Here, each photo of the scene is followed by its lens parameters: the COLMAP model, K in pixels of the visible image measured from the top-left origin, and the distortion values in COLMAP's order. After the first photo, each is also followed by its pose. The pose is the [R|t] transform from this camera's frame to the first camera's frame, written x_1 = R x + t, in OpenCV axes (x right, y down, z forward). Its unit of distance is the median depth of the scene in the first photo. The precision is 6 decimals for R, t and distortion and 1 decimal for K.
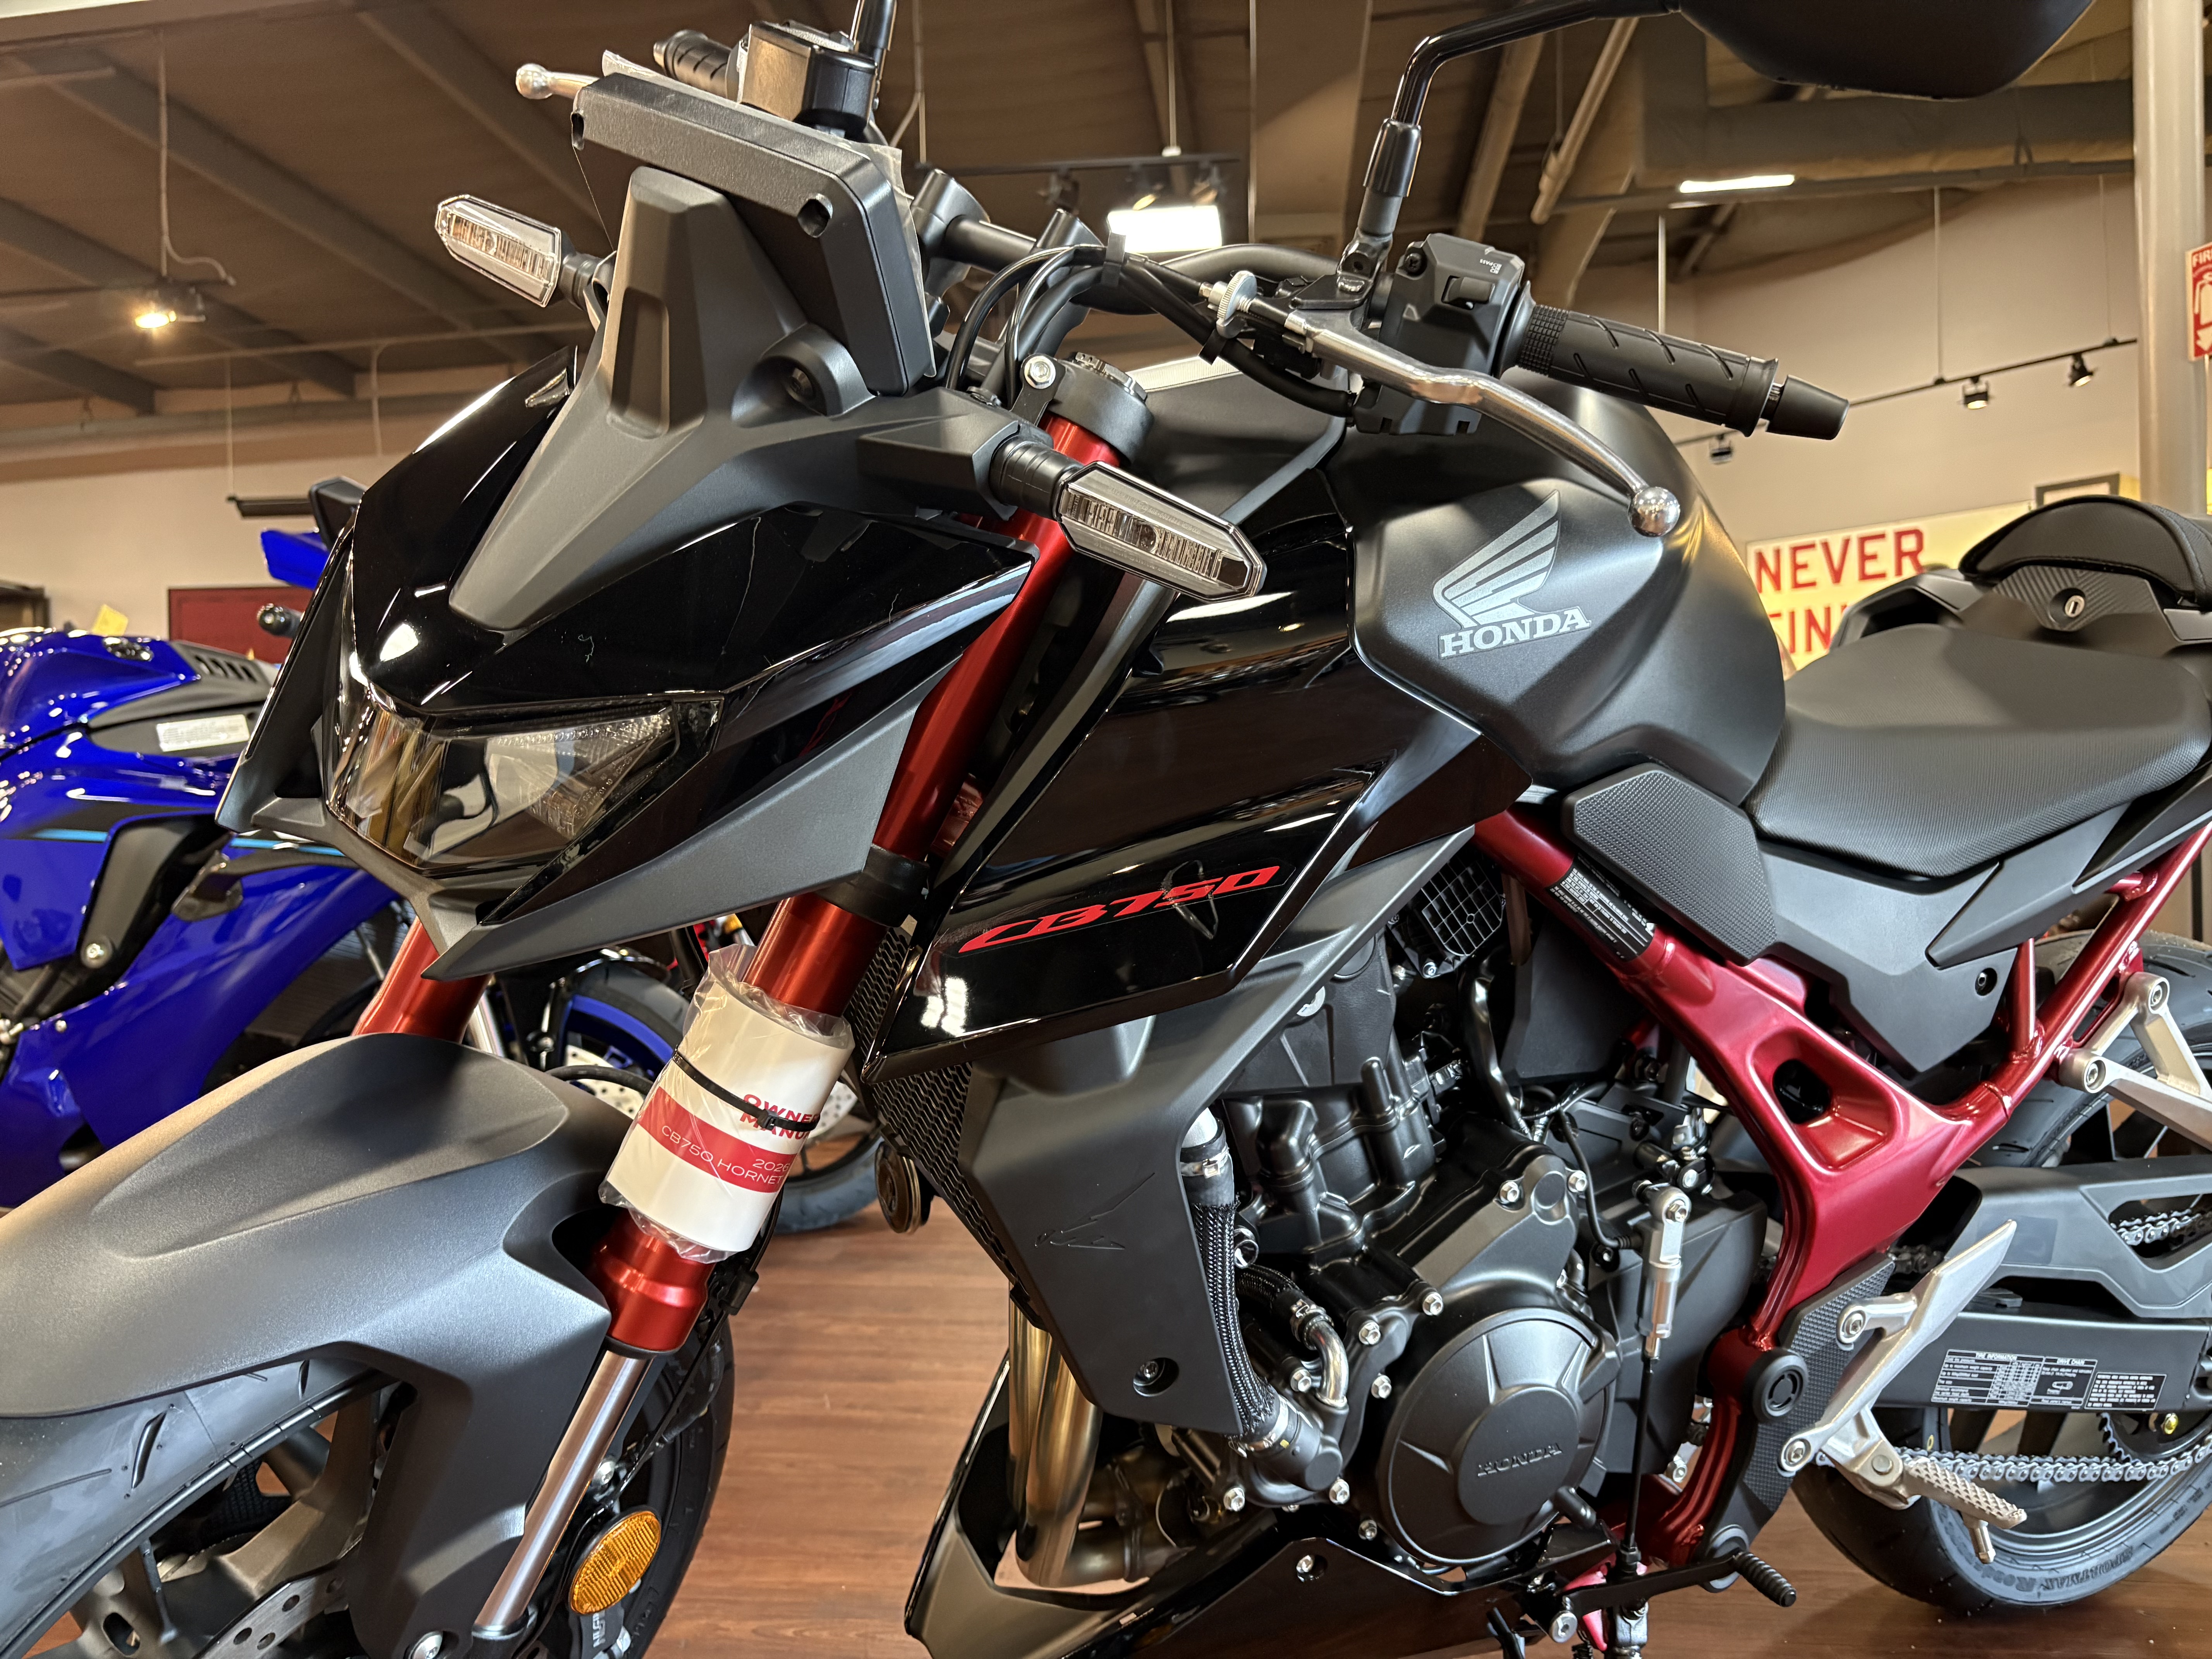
lens RADIAL K [[1688.9, 0, 1103.9], [0, 1688.9, 843.7], [0, 0, 1]] dist [0.032537, -0.047304]
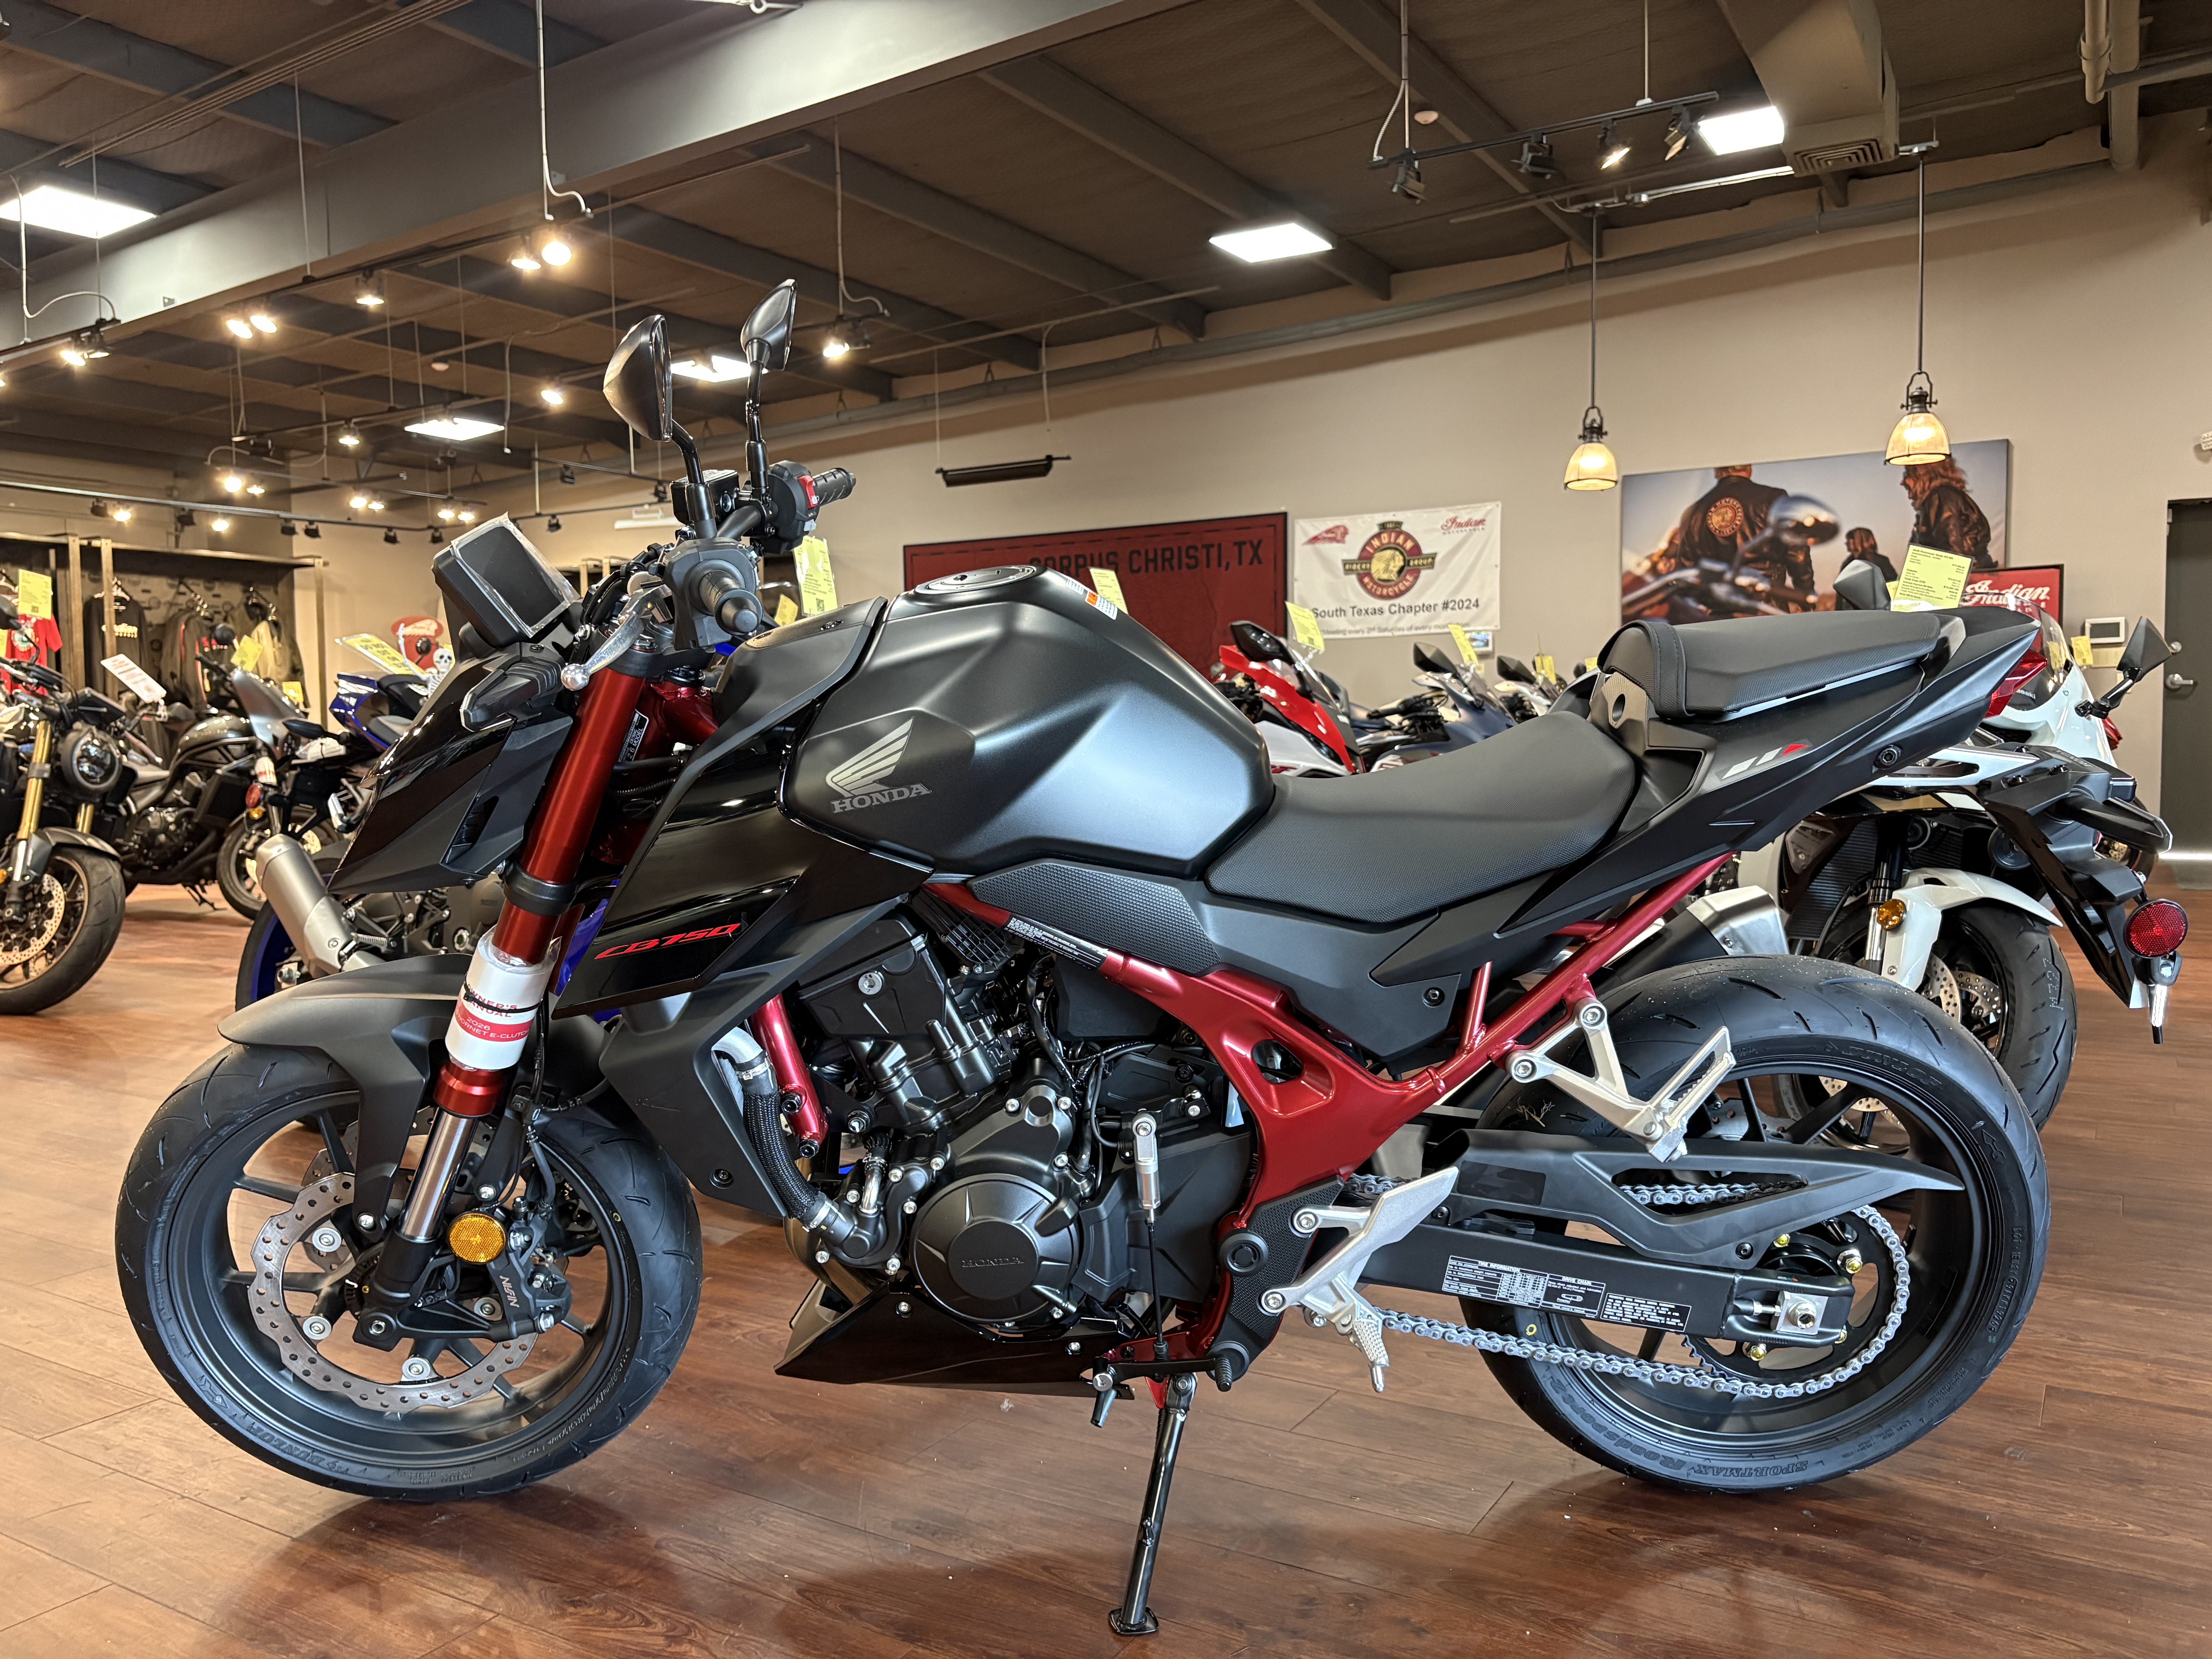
lens RADIAL K [[1688.9, 0, 1114.0], [0, 1688.9, 832.2], [0, 0, 1]] dist [0.032537, -0.047304]
pose [[0.909942, 0.020645, -0.414221, 0.814580], [0.002508, 0.998468, 0.055274, -0.125831], [0.414728, -0.051335, 0.908496, -0.358379]]
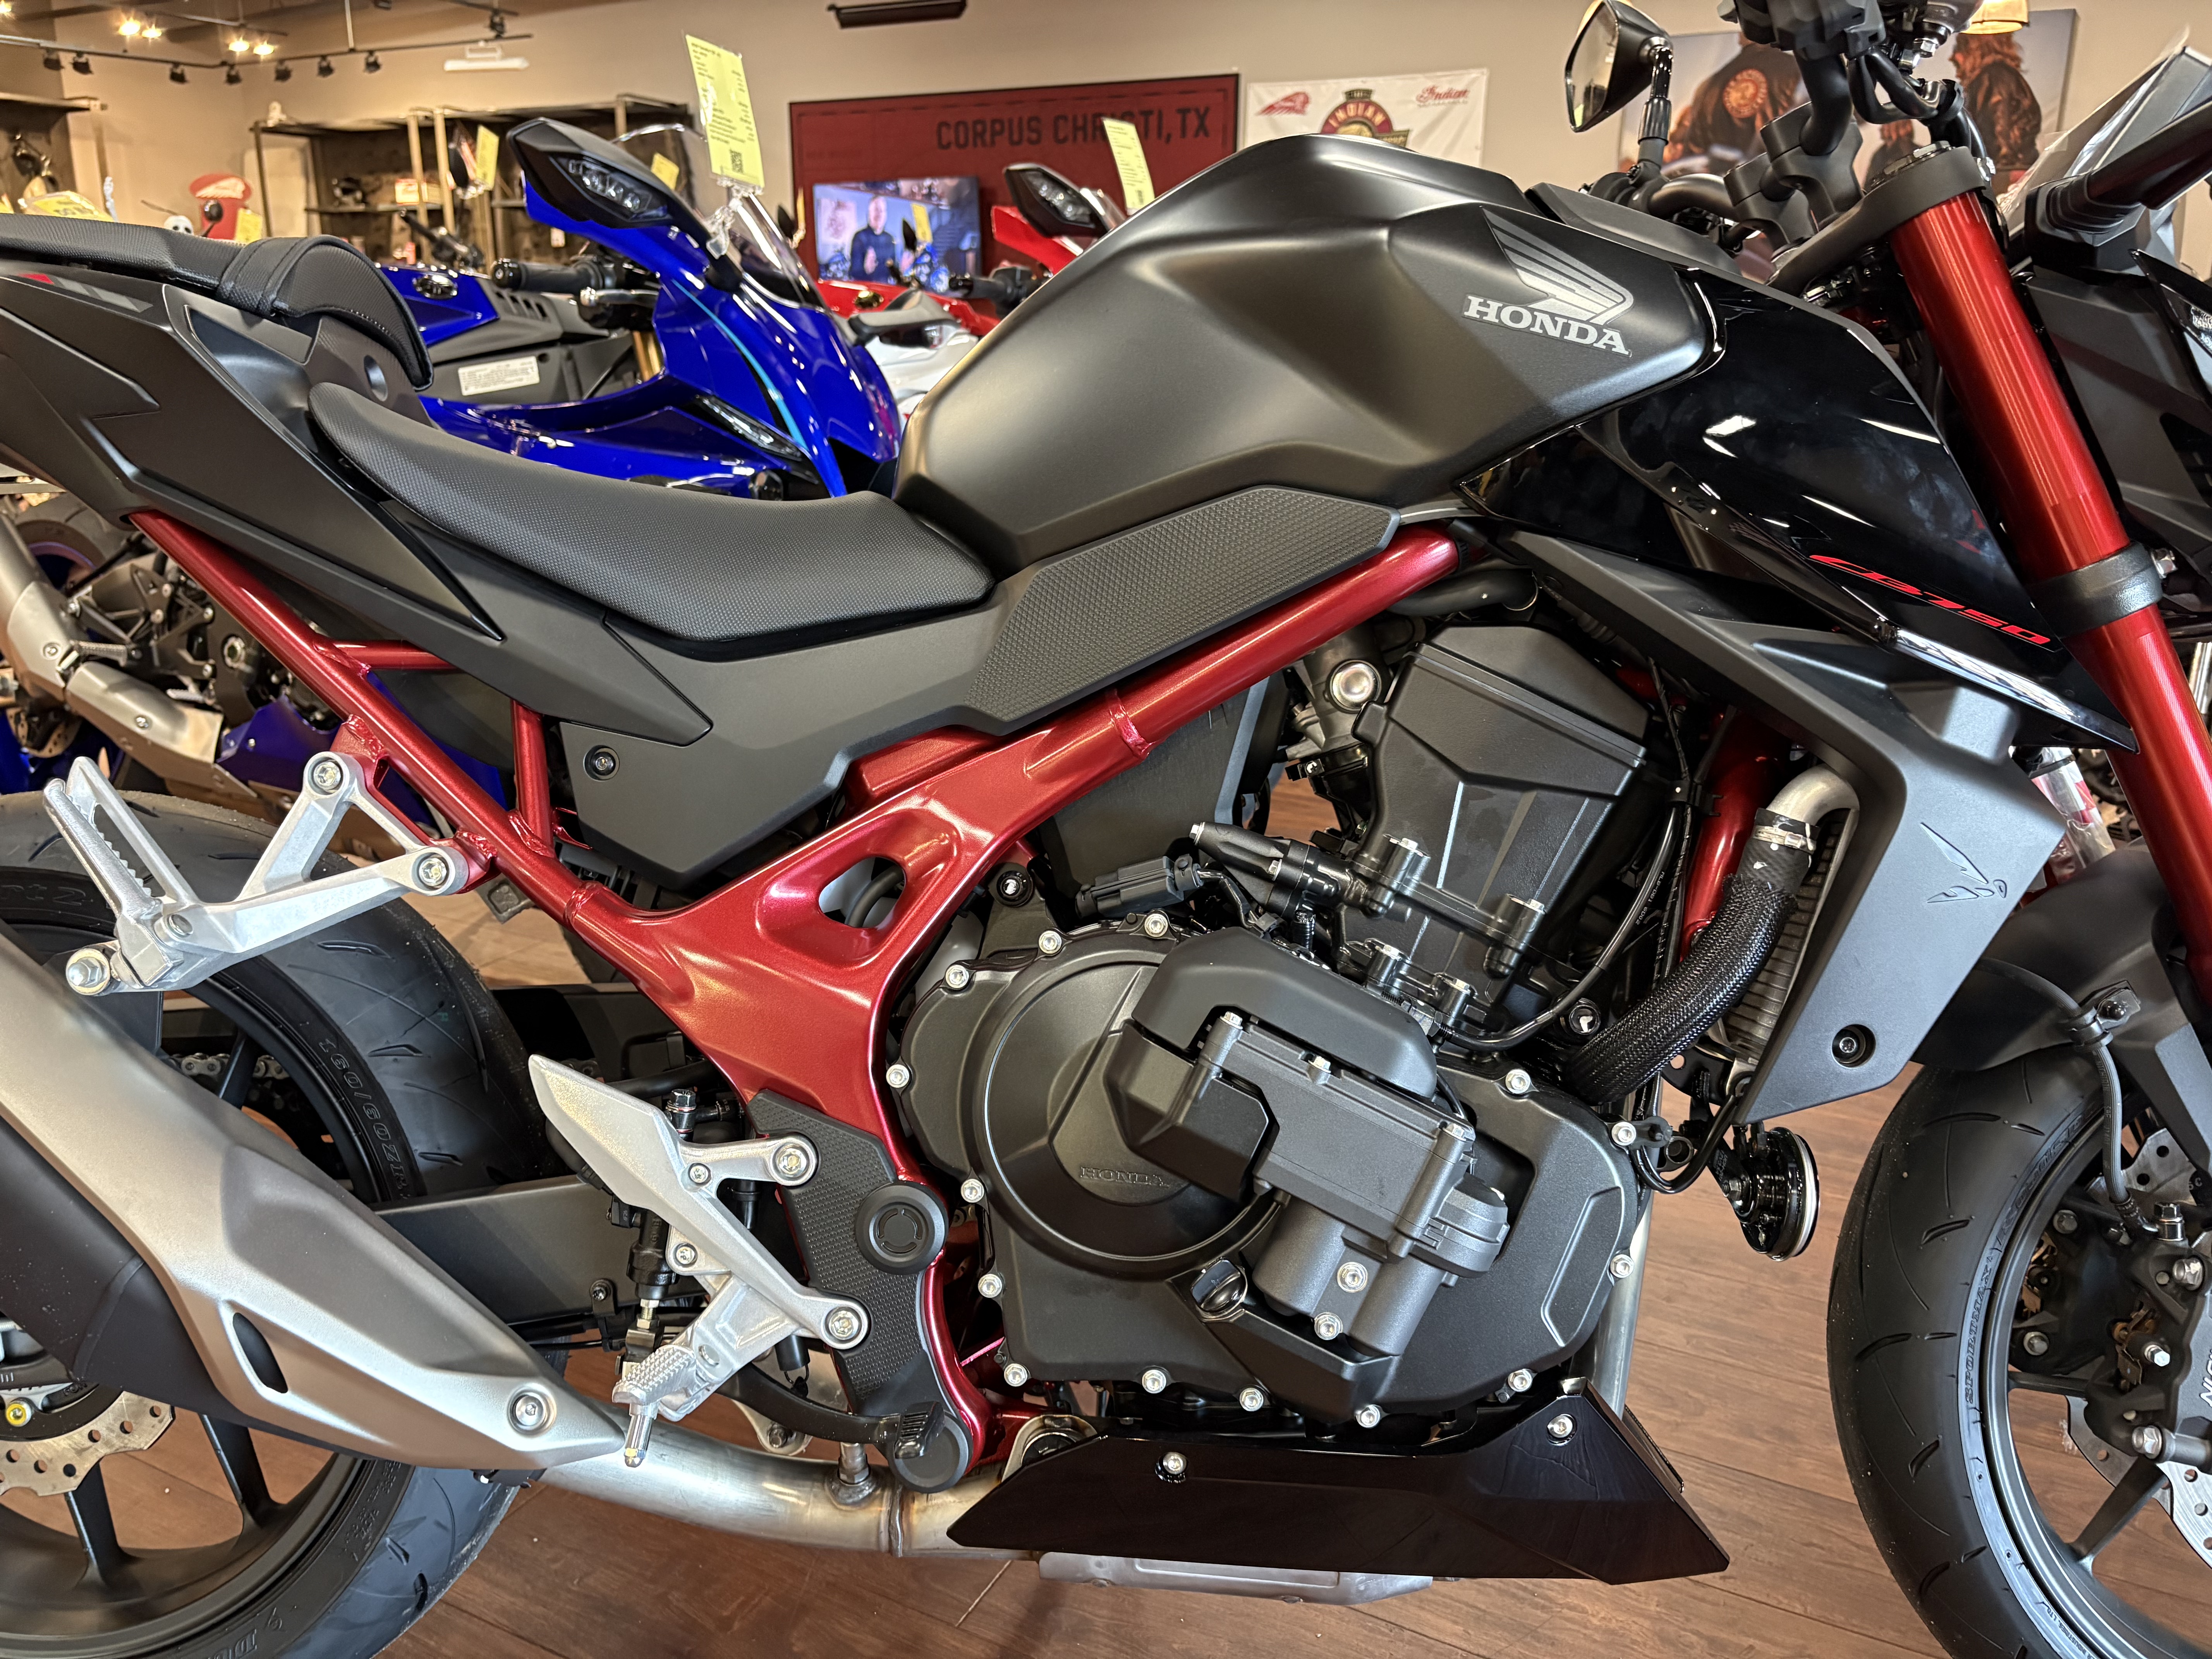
lens RADIAL K [[1688.9, 0, 1115.6], [0, 1688.9, 824.7], [0, 0, 1]] dist [0.032537, -0.047304]
pose [[0.934302, 0.115546, -0.337237, 0.341306], [-0.018439, 0.960411, 0.277975, -0.172148], [0.356005, -0.253495, 0.899445, 0.251996]]
